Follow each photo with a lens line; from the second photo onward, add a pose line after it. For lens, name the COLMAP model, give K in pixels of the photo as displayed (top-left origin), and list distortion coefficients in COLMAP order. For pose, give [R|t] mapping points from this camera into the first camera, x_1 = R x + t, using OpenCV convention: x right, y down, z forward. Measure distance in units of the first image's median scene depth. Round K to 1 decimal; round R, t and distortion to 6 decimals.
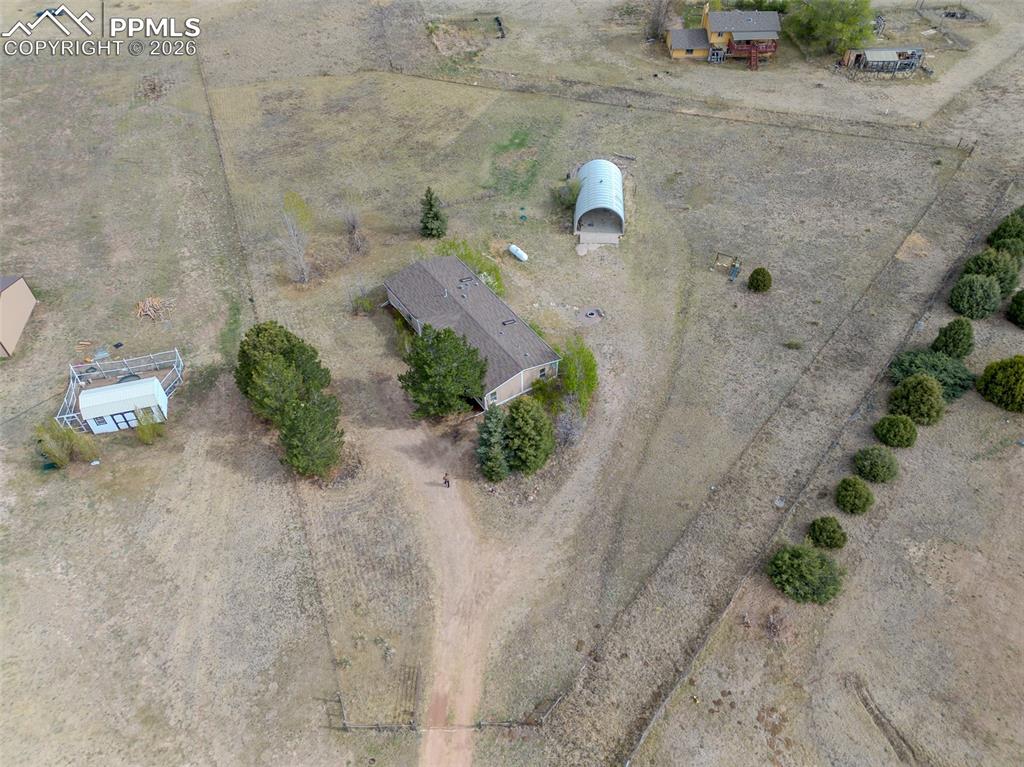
lens RADIAL K [[730.5, 0, 514.4], [0, 730.5, 384.1], [0, 0, 1]] dist [0.064406, -0.075016]
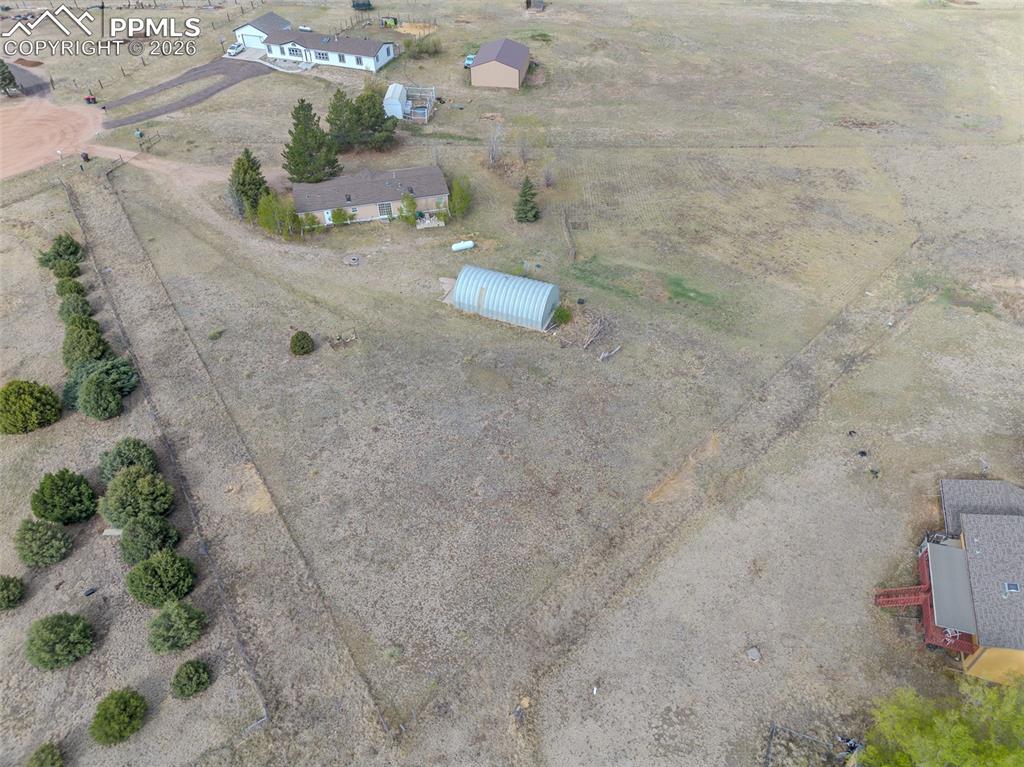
lens RADIAL K [[730.5, 0, 514.4], [0, 730.5, 384.1], [0, 0, 1]] dist [0.064406, -0.075016]
pose [[-0.315489, 0.648191, -0.693048, 0.893206], [-0.672644, 0.362403, 0.645147, -0.879923], [0.669341, 0.669711, 0.321667, 0.850223]]
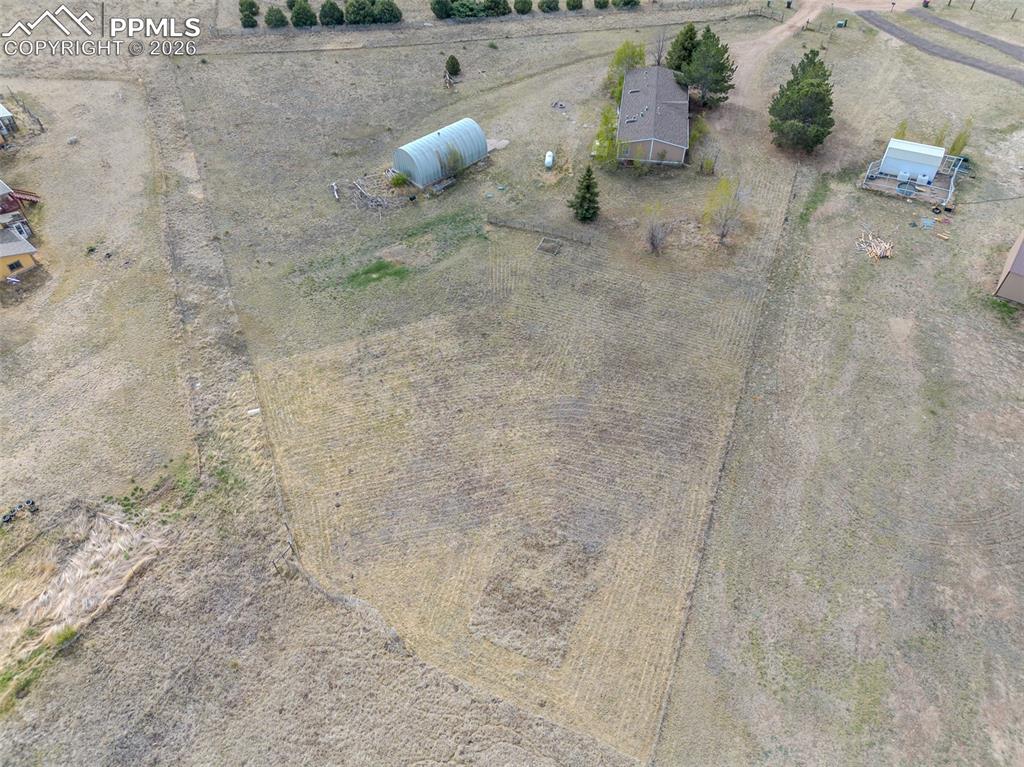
lens RADIAL K [[730.5, 0, 514.4], [0, 730.5, 384.1], [0, 0, 1]] dist [0.064406, -0.075016]
pose [[-0.735067, -0.488001, 0.470672, -0.650817], [0.495084, 0.087953, 0.864382, -1.147480], [-0.463216, 0.868401, 0.176950, 1.139430]]
